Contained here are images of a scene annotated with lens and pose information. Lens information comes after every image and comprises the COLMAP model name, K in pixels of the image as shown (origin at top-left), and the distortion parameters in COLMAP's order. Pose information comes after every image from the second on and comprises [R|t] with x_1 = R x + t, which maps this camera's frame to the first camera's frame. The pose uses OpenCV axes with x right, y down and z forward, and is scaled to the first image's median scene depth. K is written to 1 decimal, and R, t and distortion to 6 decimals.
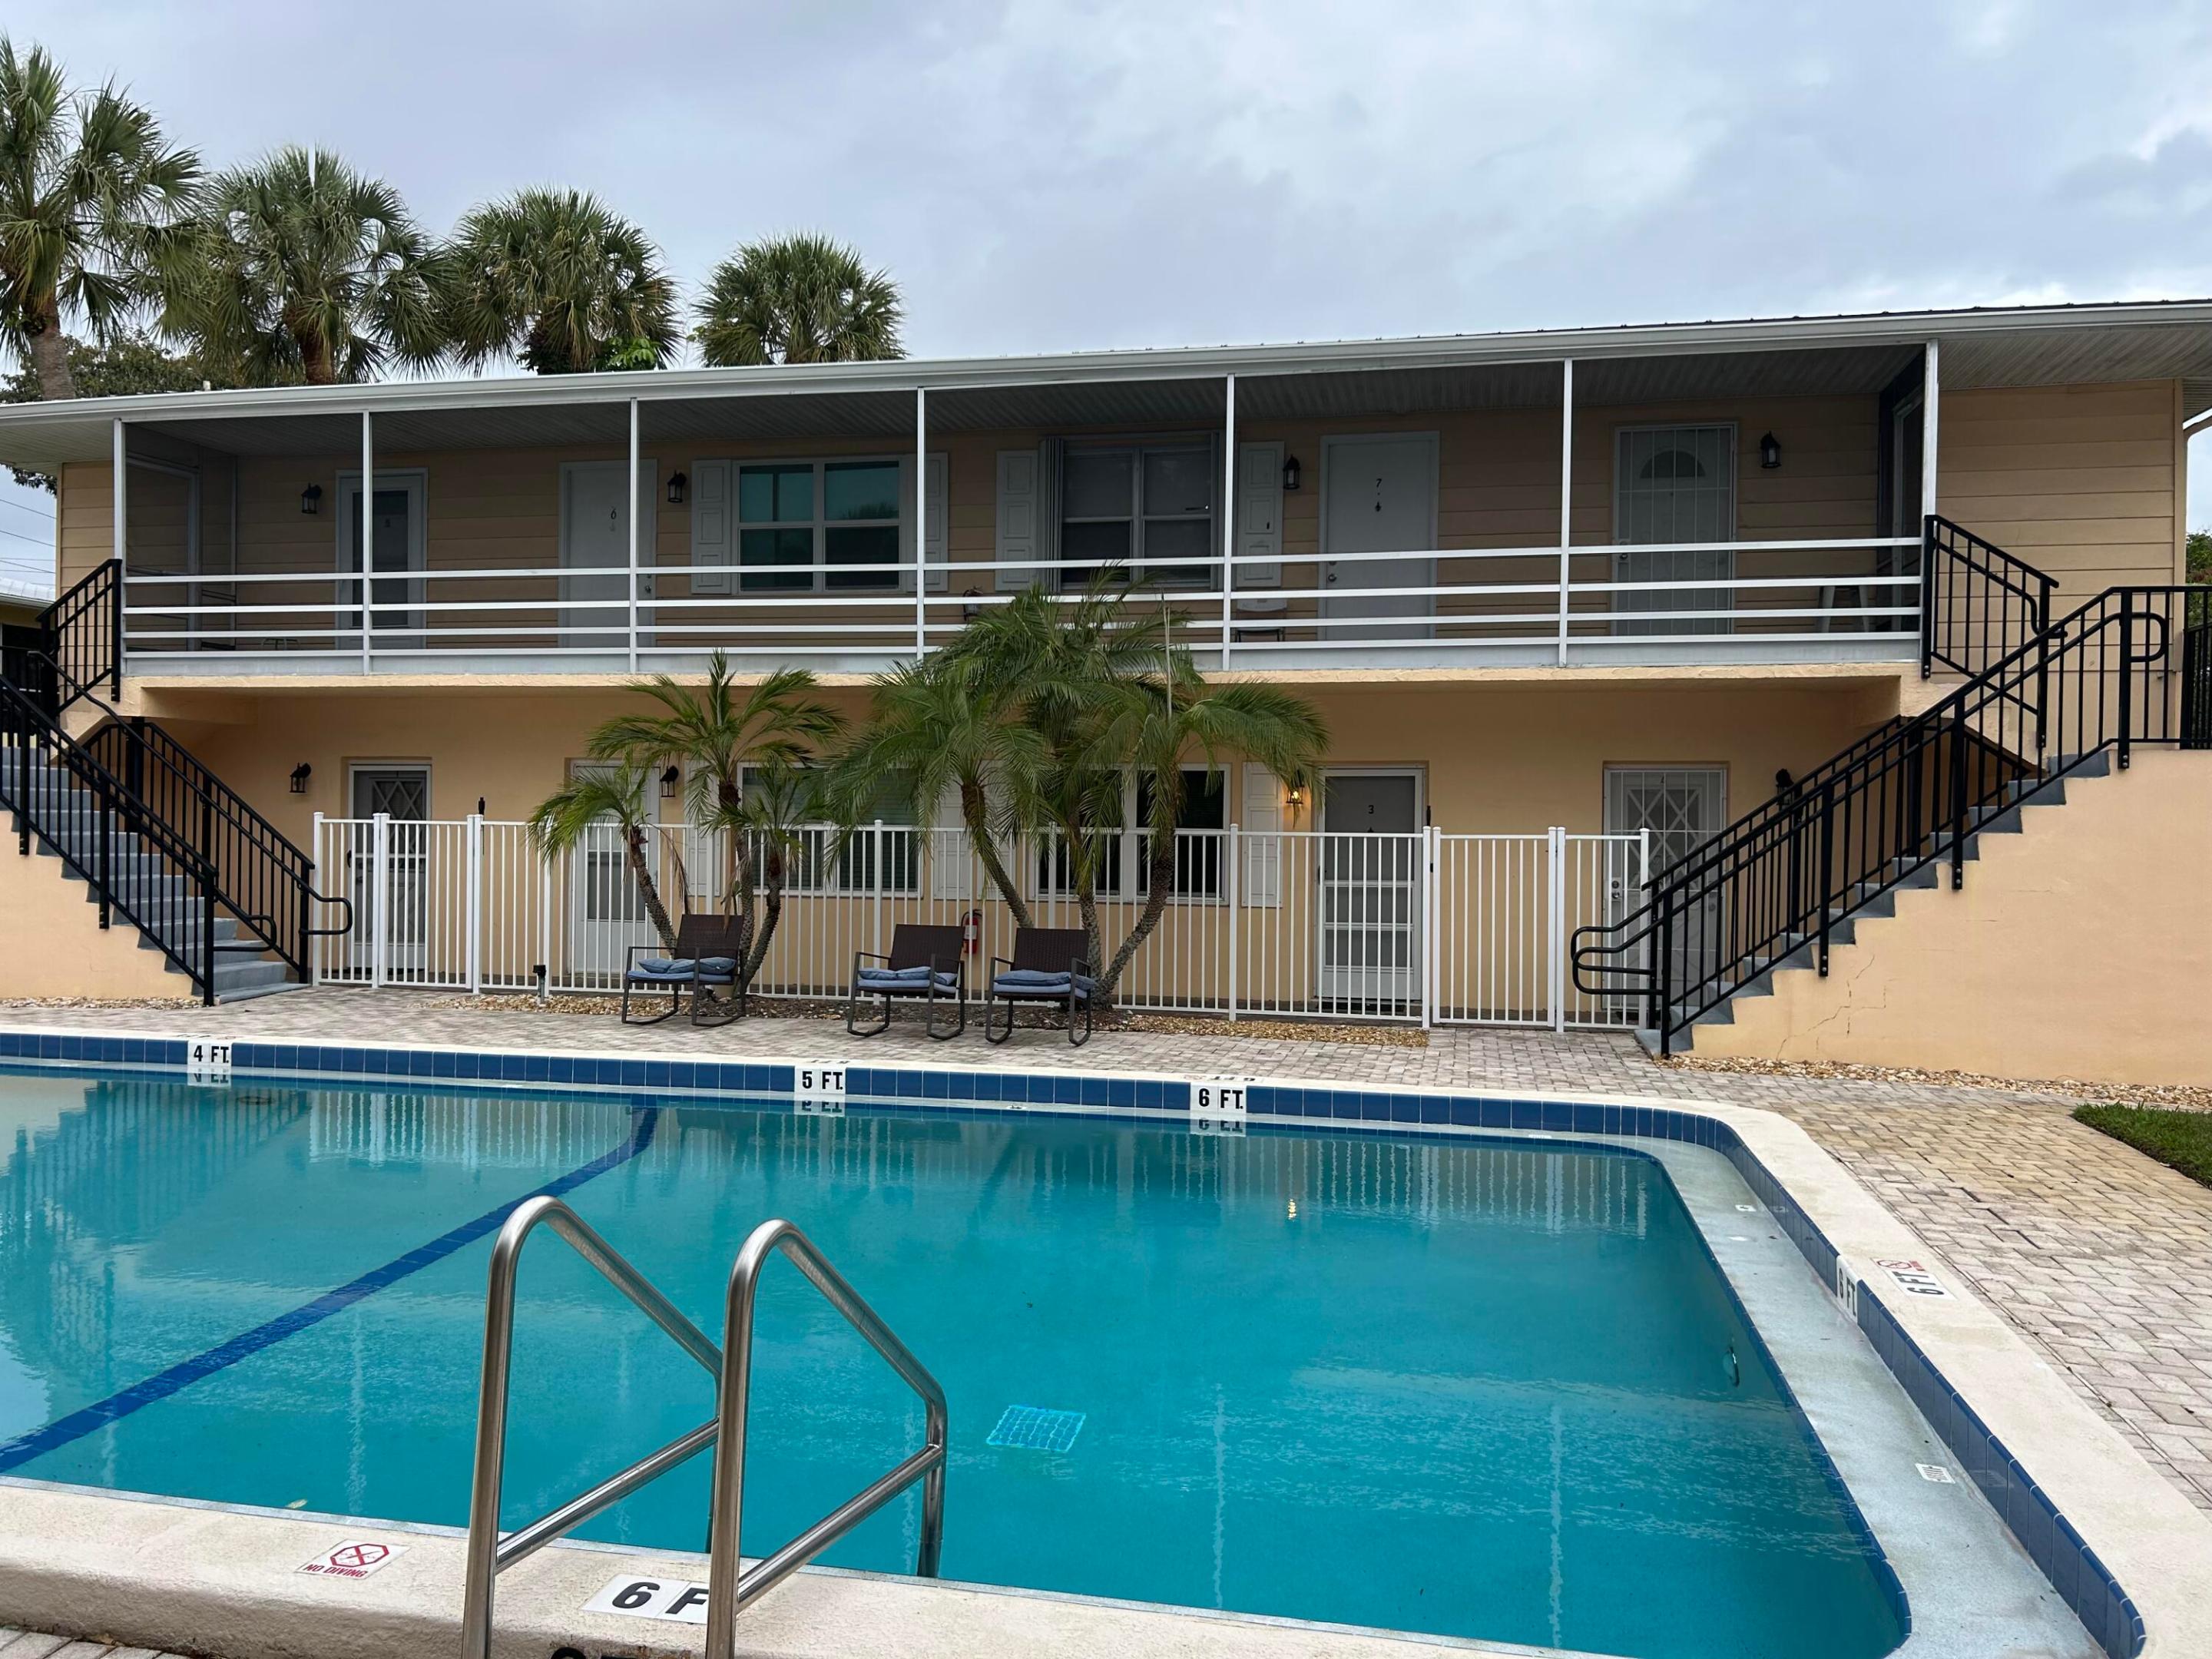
lens RADIAL K [[1662.7, 0, 1115.5], [0, 1662.7, 836.1], [0, 0, 1]] dist [0.033736, -0.038767]
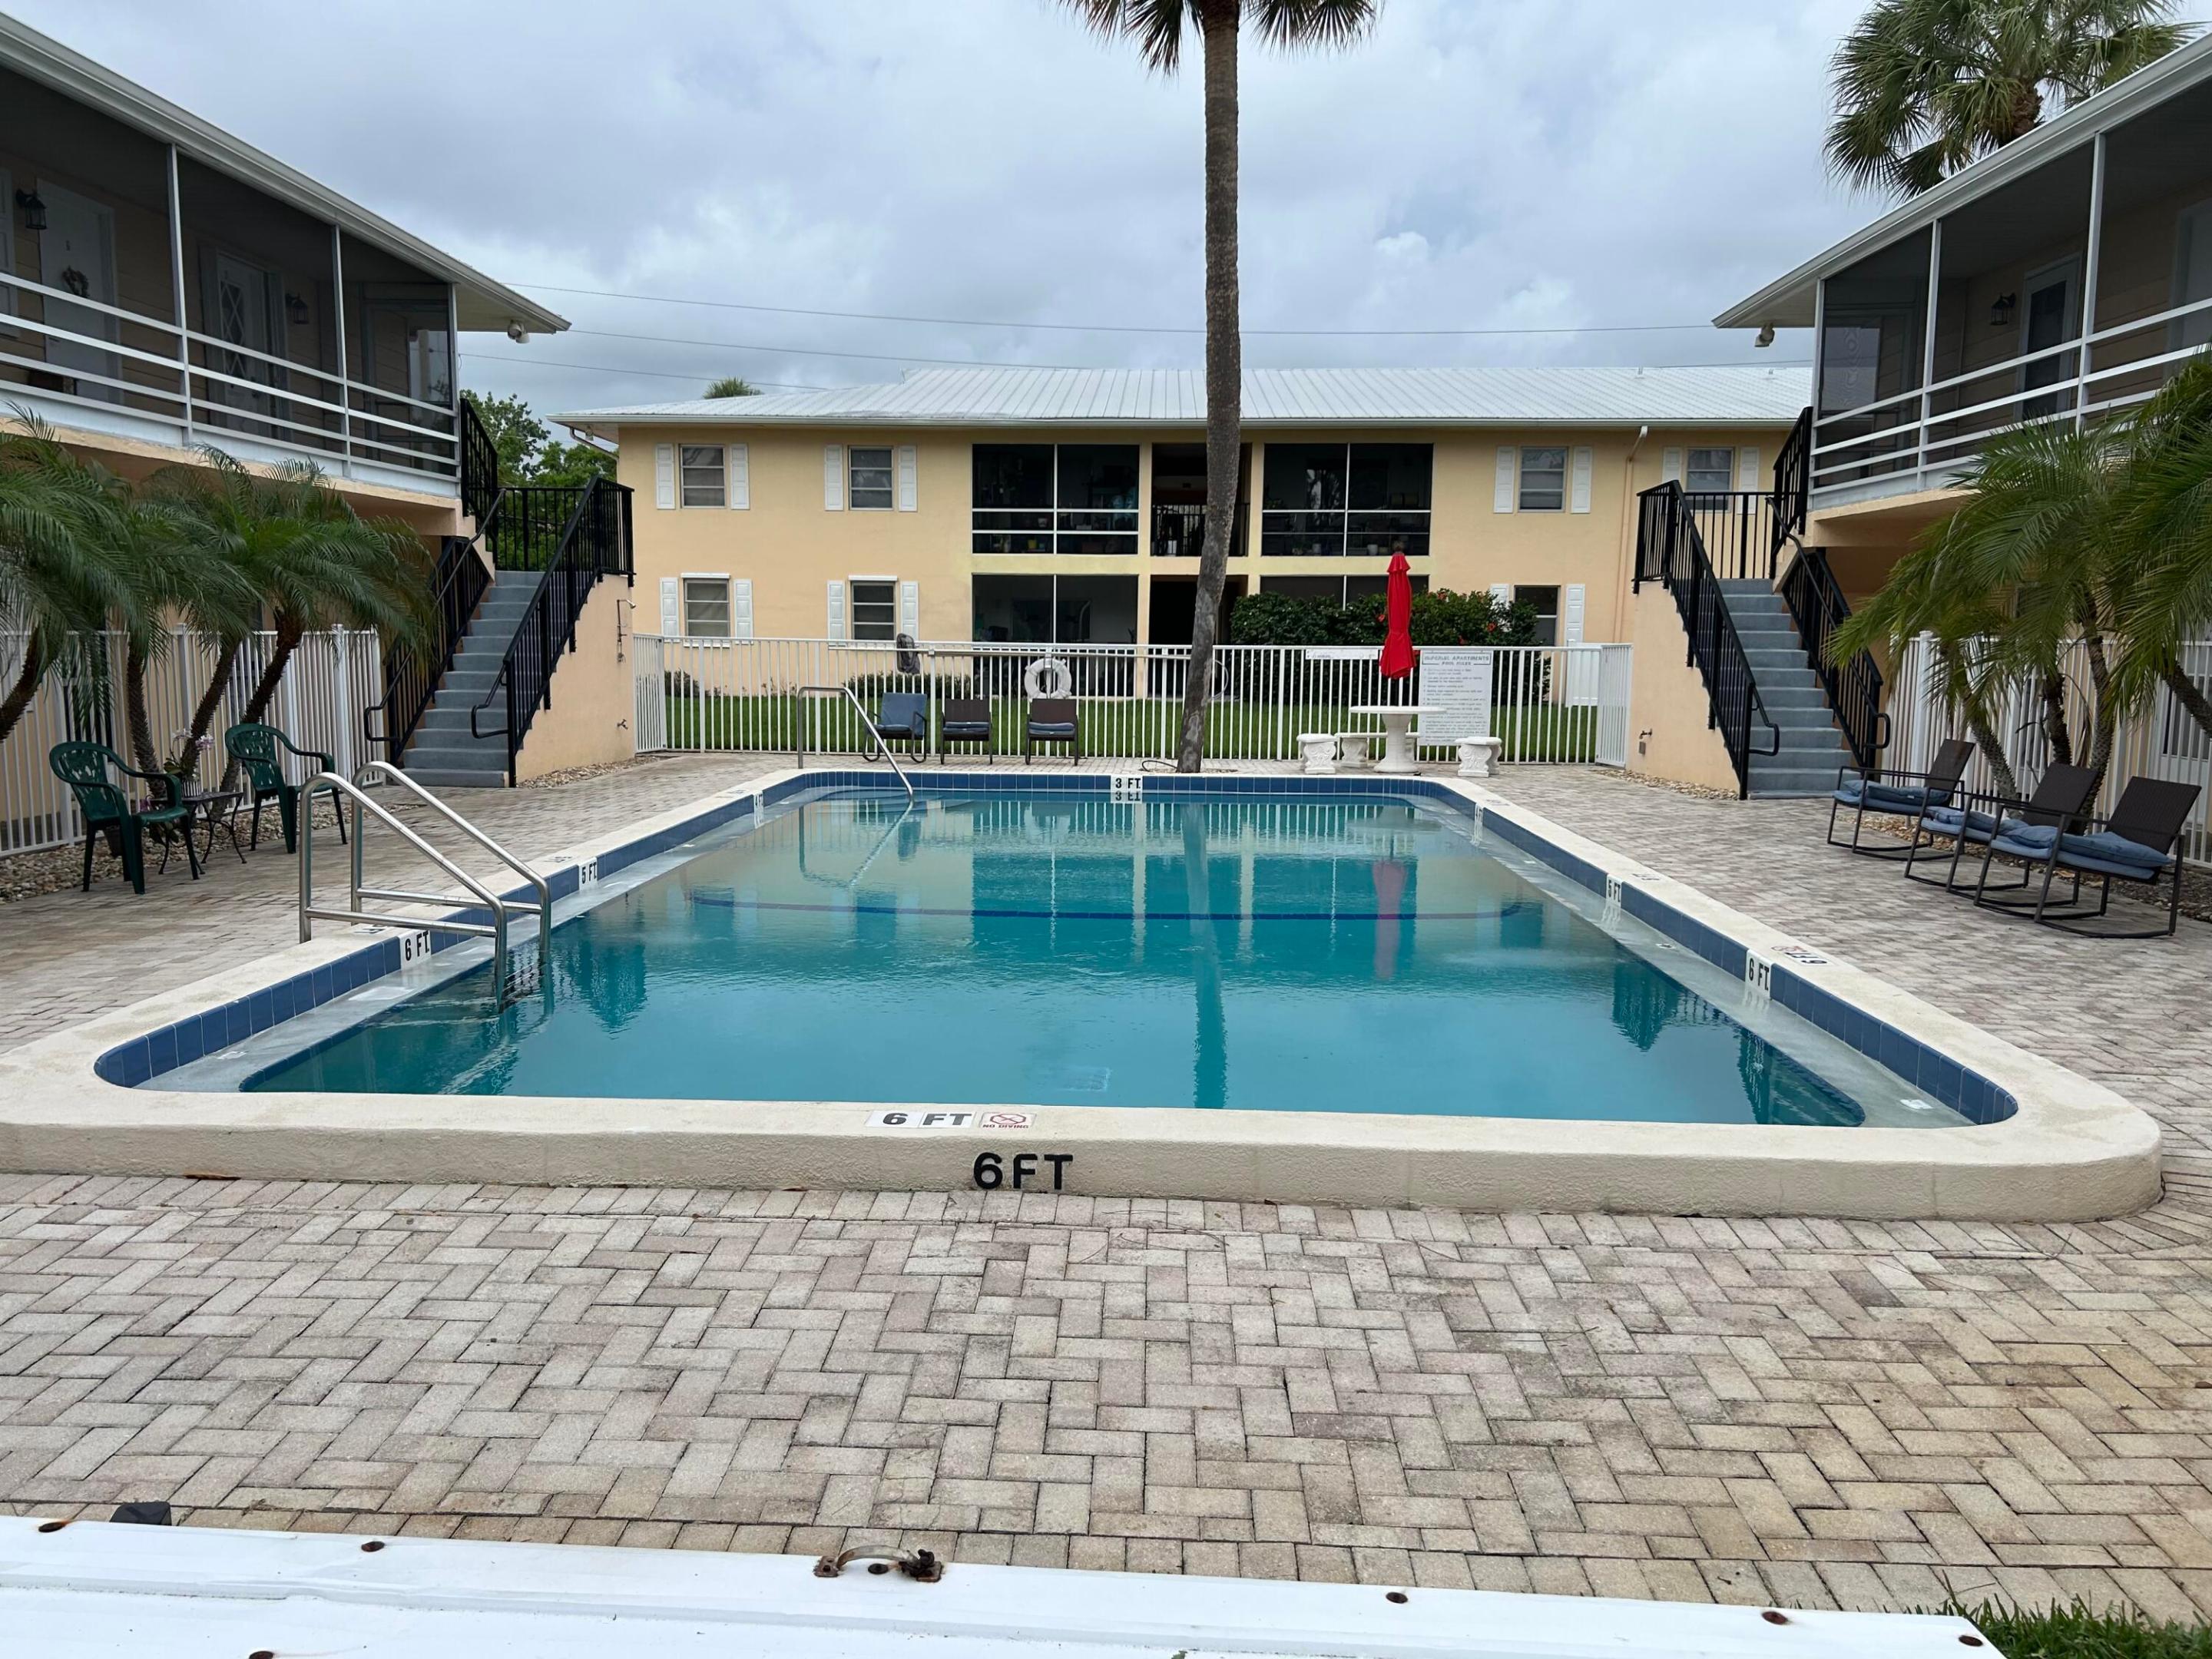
lens RADIAL K [[1662.7, 0, 1063.9], [0, 1662.7, 828.3], [0, 0, 1]] dist [0.033736, -0.038767]
pose [[0.173527, 0.106654, -0.979037, 0.507500], [-0.017436, 0.994296, 0.105225, 0.008491], [0.984675, -0.001188, 0.174396, 0.349840]]
